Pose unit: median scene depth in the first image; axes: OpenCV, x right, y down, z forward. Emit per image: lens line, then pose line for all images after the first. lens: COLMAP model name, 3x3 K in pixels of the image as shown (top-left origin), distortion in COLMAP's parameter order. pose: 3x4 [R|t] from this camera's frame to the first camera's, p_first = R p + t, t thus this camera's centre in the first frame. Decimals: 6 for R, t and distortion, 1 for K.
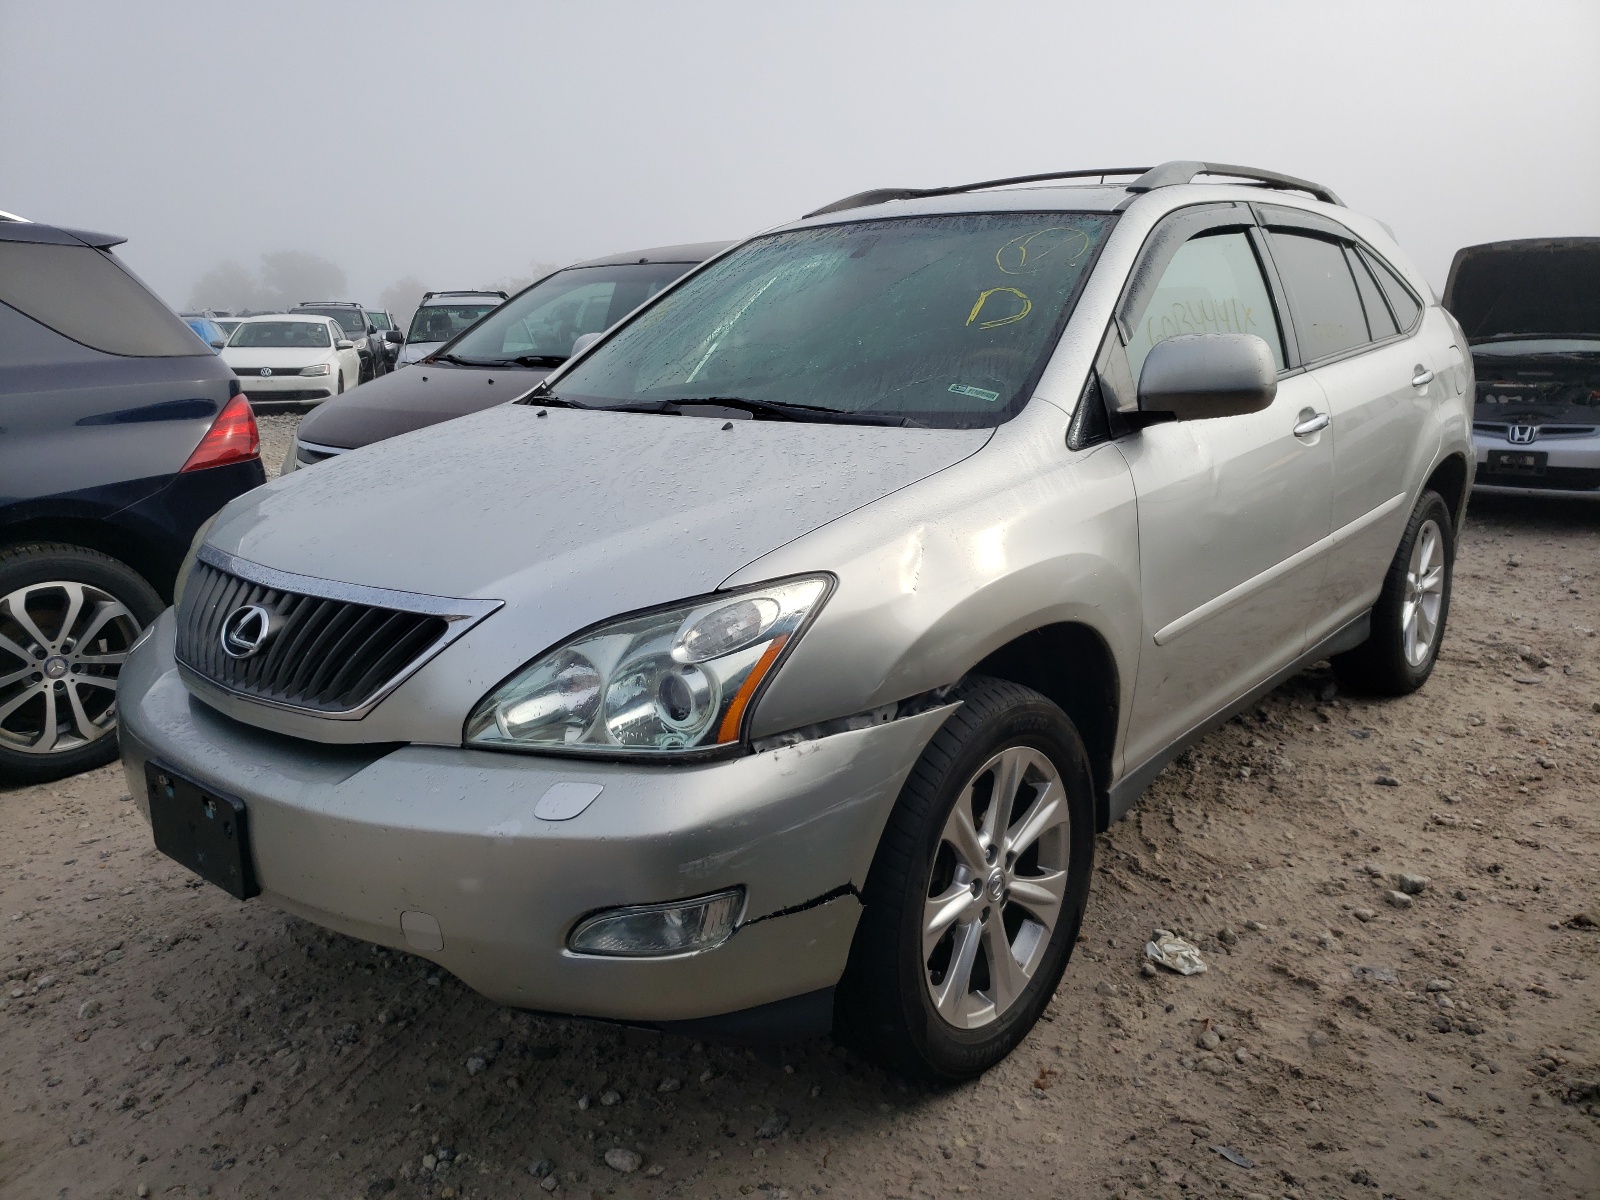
lens RADIAL K [[1226.3, 0, 828.1], [0, 1226.3, 595.0], [0, 0, 1]] dist [0.008852, 0.008271]
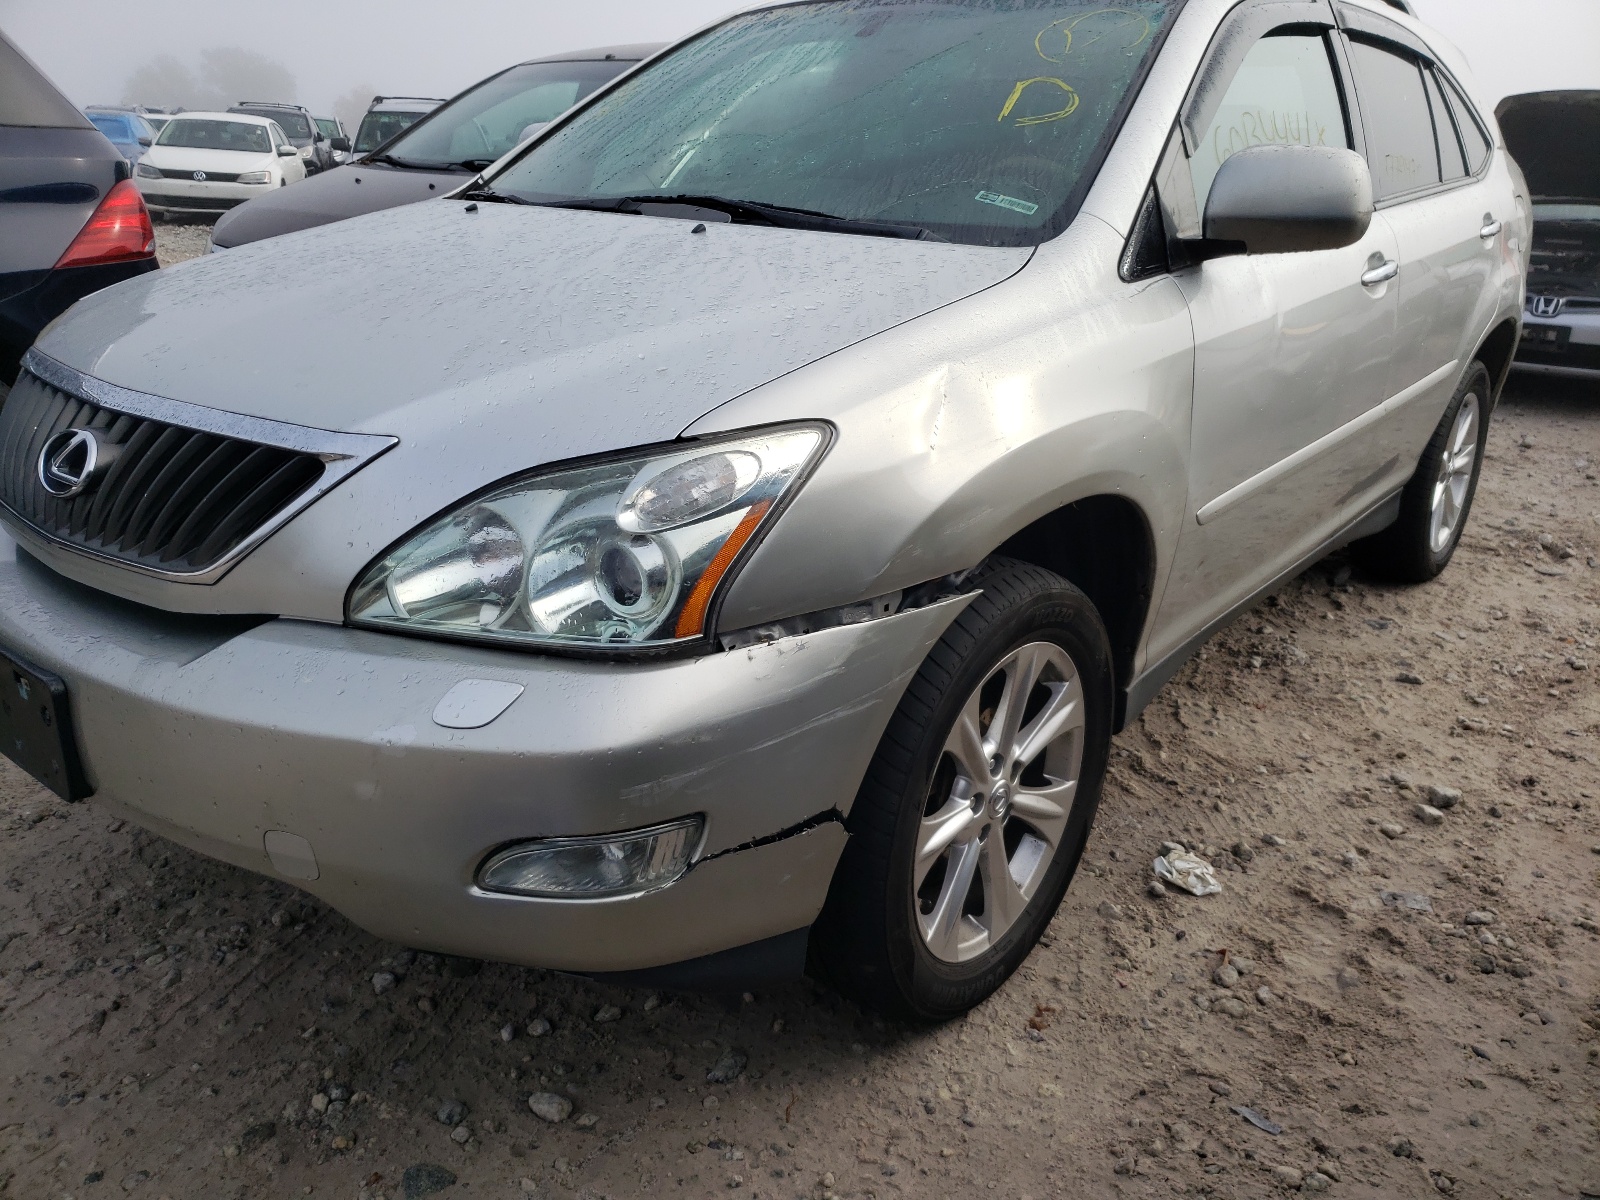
lens RADIAL K [[1226.3, 0, 828.1], [0, 1226.3, 595.0], [0, 0, 1]] dist [0.008852, 0.008271]
pose [[0.998702, 0.040122, 0.031373, -0.013391], [-0.043591, 0.991925, 0.119099, -0.000641], [-0.026341, -0.120312, 0.992387, 0.165224]]
